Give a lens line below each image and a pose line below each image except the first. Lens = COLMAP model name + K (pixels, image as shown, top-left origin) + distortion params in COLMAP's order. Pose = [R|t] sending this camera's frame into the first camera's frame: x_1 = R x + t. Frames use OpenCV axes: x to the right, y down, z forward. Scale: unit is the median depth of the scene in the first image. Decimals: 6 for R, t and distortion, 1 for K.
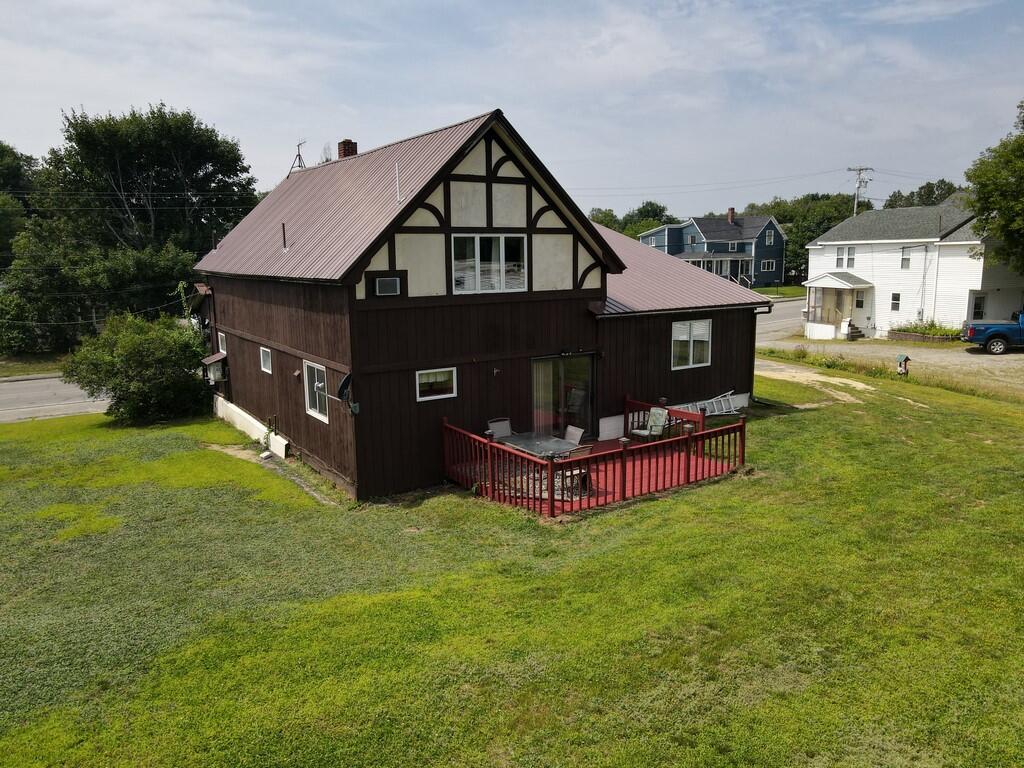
lens RADIAL K [[765.8, 0, 513.8], [0, 765.8, 381.3], [0, 0, 1]] dist [-0.005862, 0.023559]
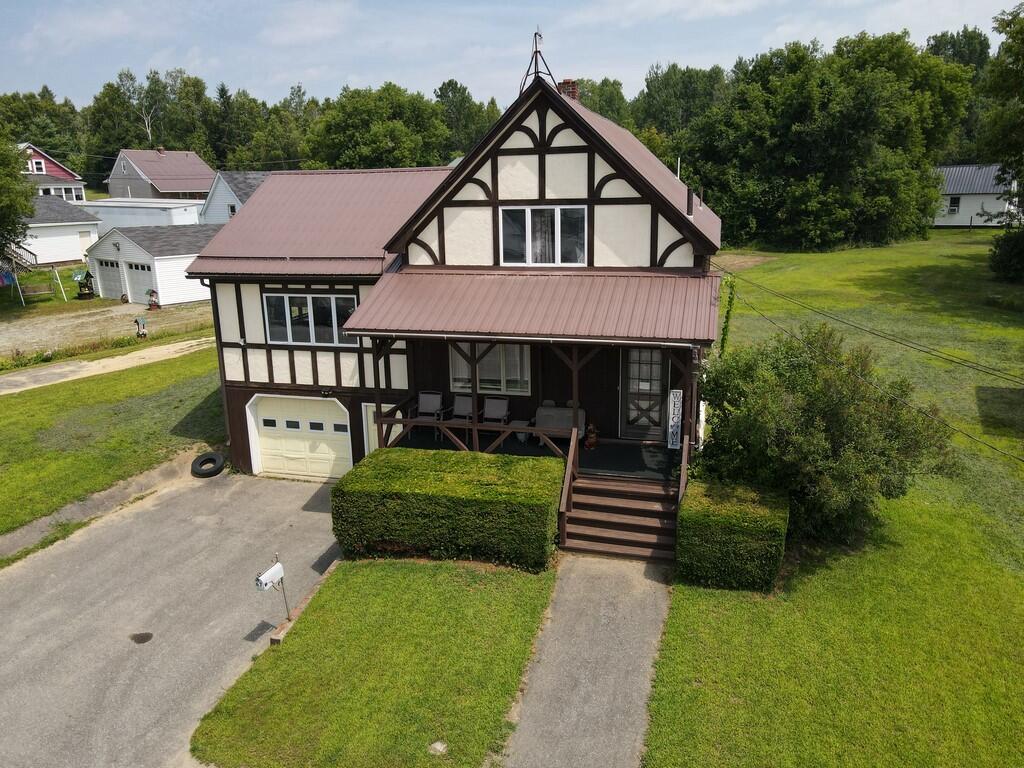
lens RADIAL K [[765.8, 0, 511.3], [0, 765.8, 374.6], [0, 0, 1]] dist [-0.005862, 0.023559]
pose [[0.638878, 0.179777, -0.748008, 0.709694], [-0.112202, 0.983690, 0.140589, -0.111849], [0.761082, -0.005891, 0.648629, 0.325644]]
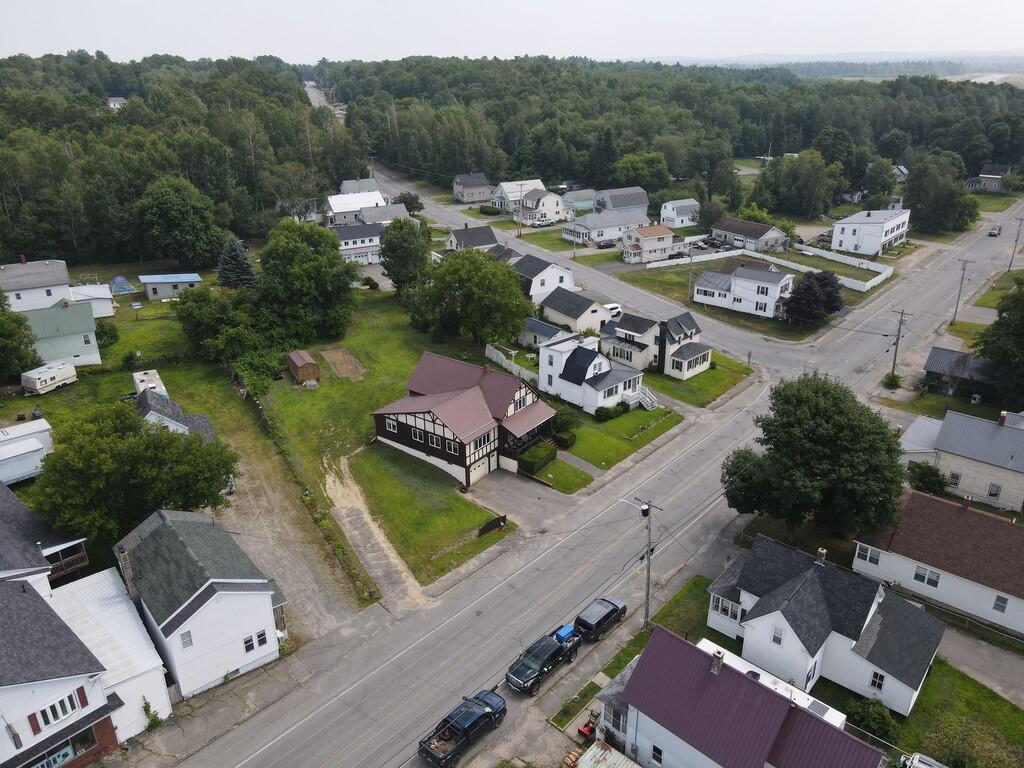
lens RADIAL K [[765.8, 0, 507.5], [0, 765.8, 385.6], [0, 0, 1]] dist [-0.005862, 0.023559]
pose [[0.944561, -0.126921, 0.302812, -1.578105], [0.053524, 0.969450, 0.239378, -1.449288], [-0.323943, -0.209900, 0.922498, -3.483024]]
